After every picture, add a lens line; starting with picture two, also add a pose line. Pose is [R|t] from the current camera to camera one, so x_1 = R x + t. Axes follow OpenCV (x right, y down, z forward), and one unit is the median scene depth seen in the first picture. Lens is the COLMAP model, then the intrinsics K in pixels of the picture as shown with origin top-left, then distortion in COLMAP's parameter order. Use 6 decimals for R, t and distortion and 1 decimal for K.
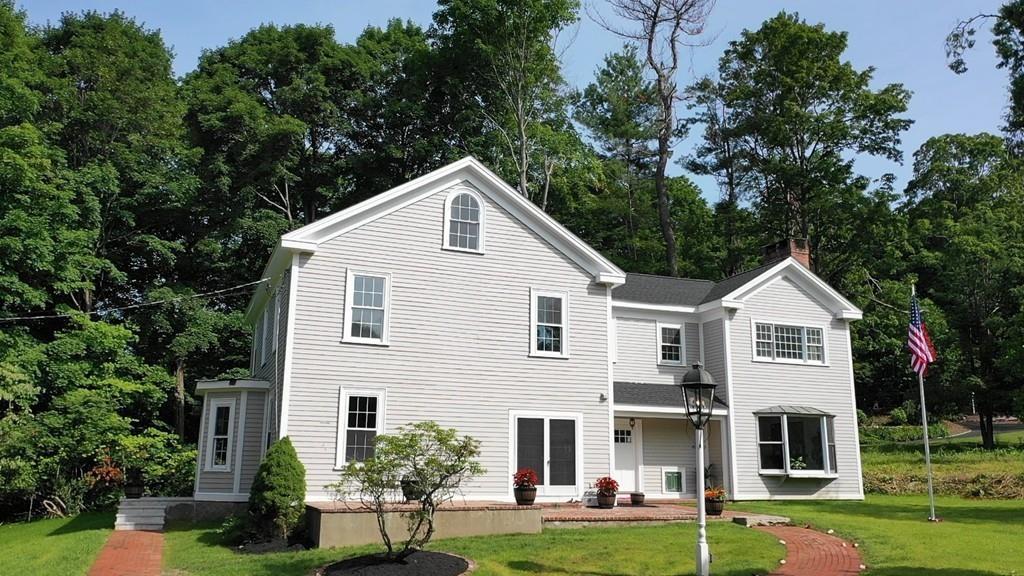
lens RADIAL K [[841.8, 0, 510.8], [0, 841.8, 285.5], [0, 0, 1]] dist [0.009365, 0.001257]
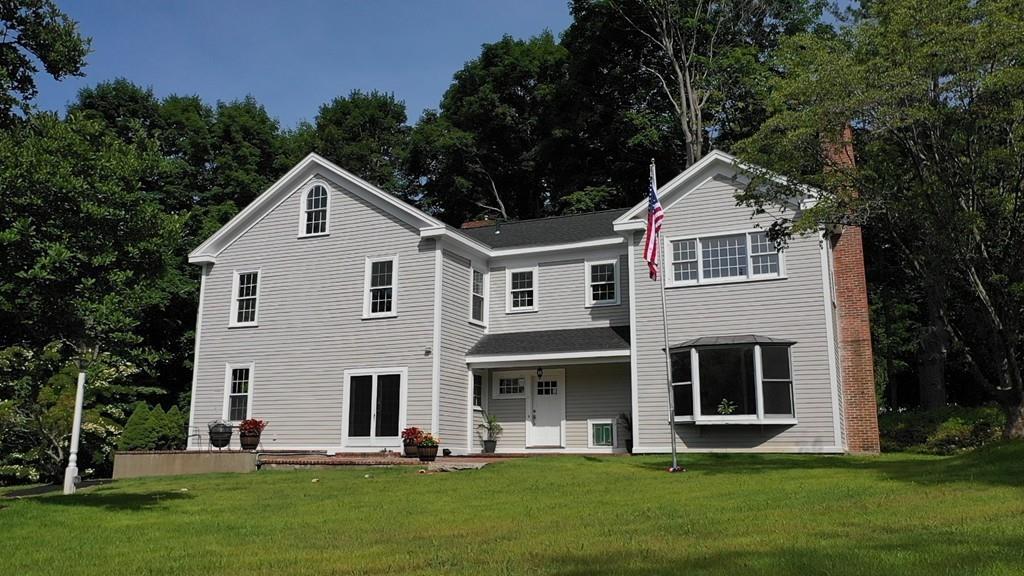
lens RADIAL K [[841.8, 0, 514.5], [0, 841.8, 288.0], [0, 0, 1]] dist [0.009365, 0.001257]
pose [[0.690909, -0.148906, -0.707441, 0.917057], [0.160270, 0.985757, -0.050964, 0.128895], [0.704953, -0.078170, 0.704933, 0.369804]]
